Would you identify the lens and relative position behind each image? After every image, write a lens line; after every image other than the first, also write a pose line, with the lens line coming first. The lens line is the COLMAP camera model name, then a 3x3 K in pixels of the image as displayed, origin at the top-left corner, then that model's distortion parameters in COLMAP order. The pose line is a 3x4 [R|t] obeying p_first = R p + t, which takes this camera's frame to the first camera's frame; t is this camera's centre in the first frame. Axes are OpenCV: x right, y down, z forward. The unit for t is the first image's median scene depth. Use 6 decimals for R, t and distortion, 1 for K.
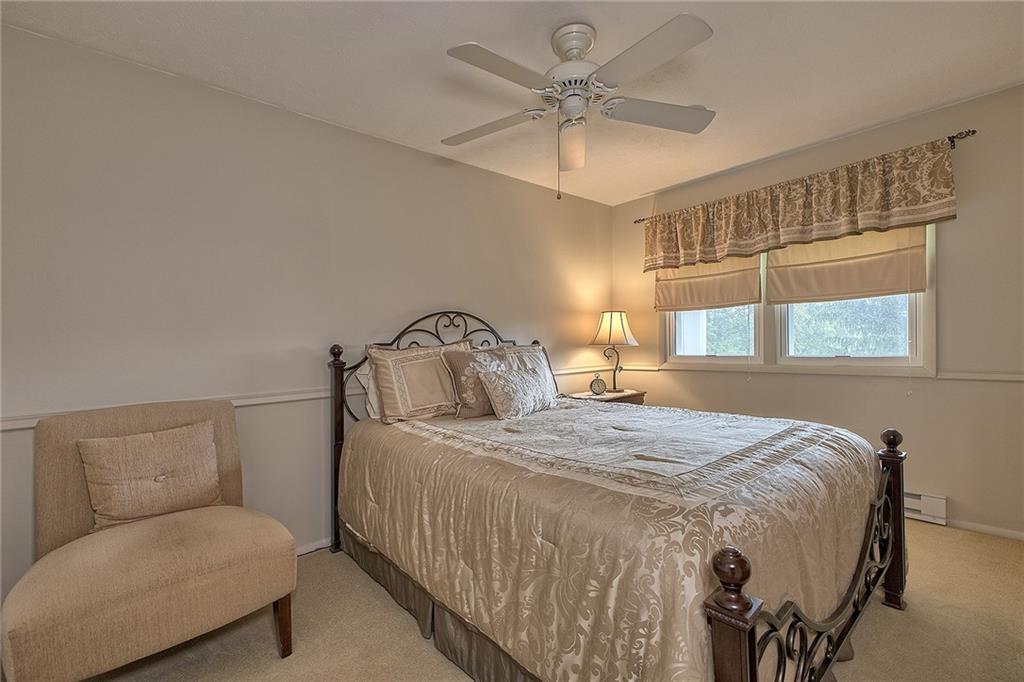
lens RADIAL K [[486.6, 0, 512.0], [0, 486.6, 341.0], [0, 0, 1]] dist [0.001978, 0.000378]
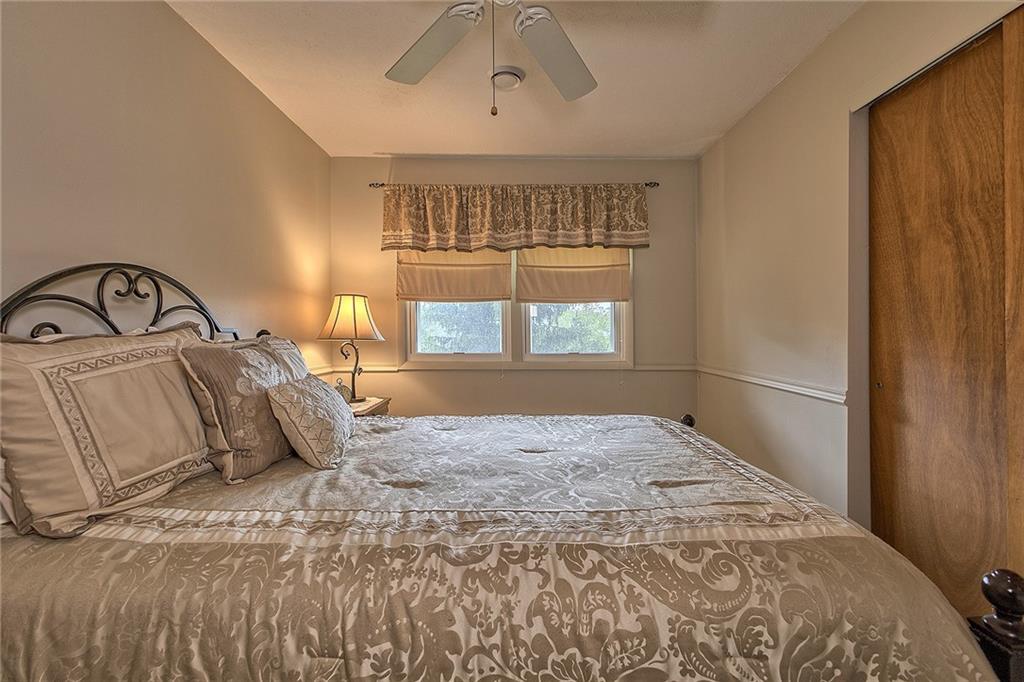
lens RADIAL K [[486.6, 0, 512.0], [0, 486.6, 341.0], [0, 0, 1]] dist [0.001978, 0.000378]
pose [[0.614683, 0.015484, 0.788622, -0.269791], [-0.020446, 0.999784, -0.003693, 0.009487], [-0.788509, -0.013854, 0.614867, 0.387222]]
